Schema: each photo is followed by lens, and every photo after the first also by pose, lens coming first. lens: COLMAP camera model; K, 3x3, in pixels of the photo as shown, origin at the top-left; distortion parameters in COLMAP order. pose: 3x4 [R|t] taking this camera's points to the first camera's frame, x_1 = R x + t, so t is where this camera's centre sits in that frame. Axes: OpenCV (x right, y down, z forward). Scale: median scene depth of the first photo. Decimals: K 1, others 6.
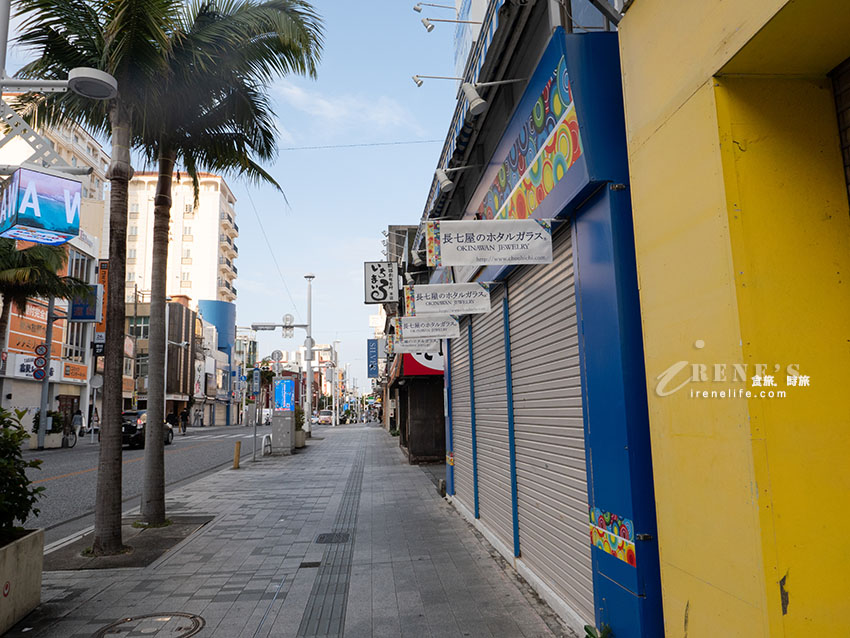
lens RADIAL K [[626.8, 0, 425.0], [0, 626.8, 319.0], [0, 0, 1]] dist [-0.027872, 0.006140]
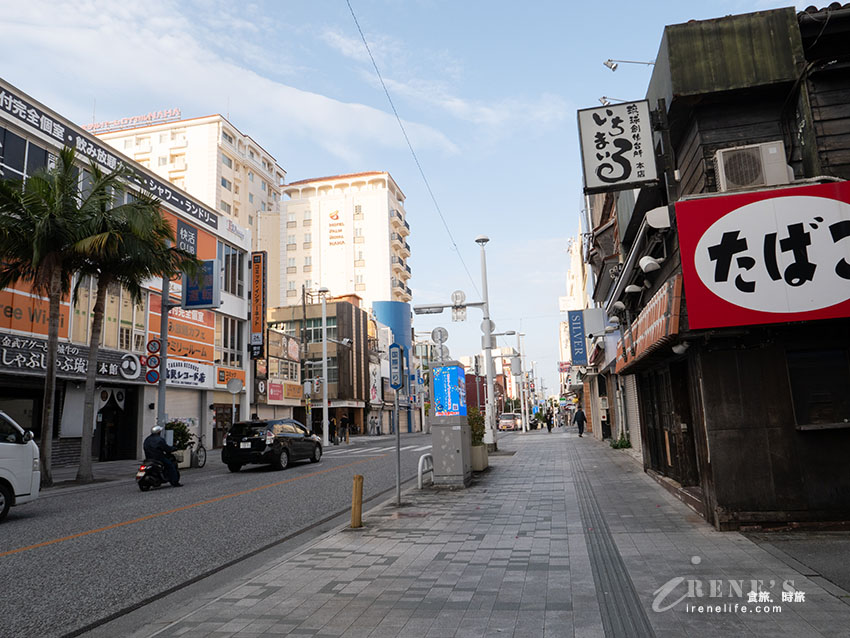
lens RADIAL K [[626.8, 0, 425.0], [0, 626.8, 319.0], [0, 0, 1]] dist [-0.027872, 0.006140]
pose [[0.957301, -0.064684, -0.281764, -0.033513], [0.062992, 0.997900, -0.015067, 0.029218], [0.282147, -0.003326, 0.959365, 0.197191]]
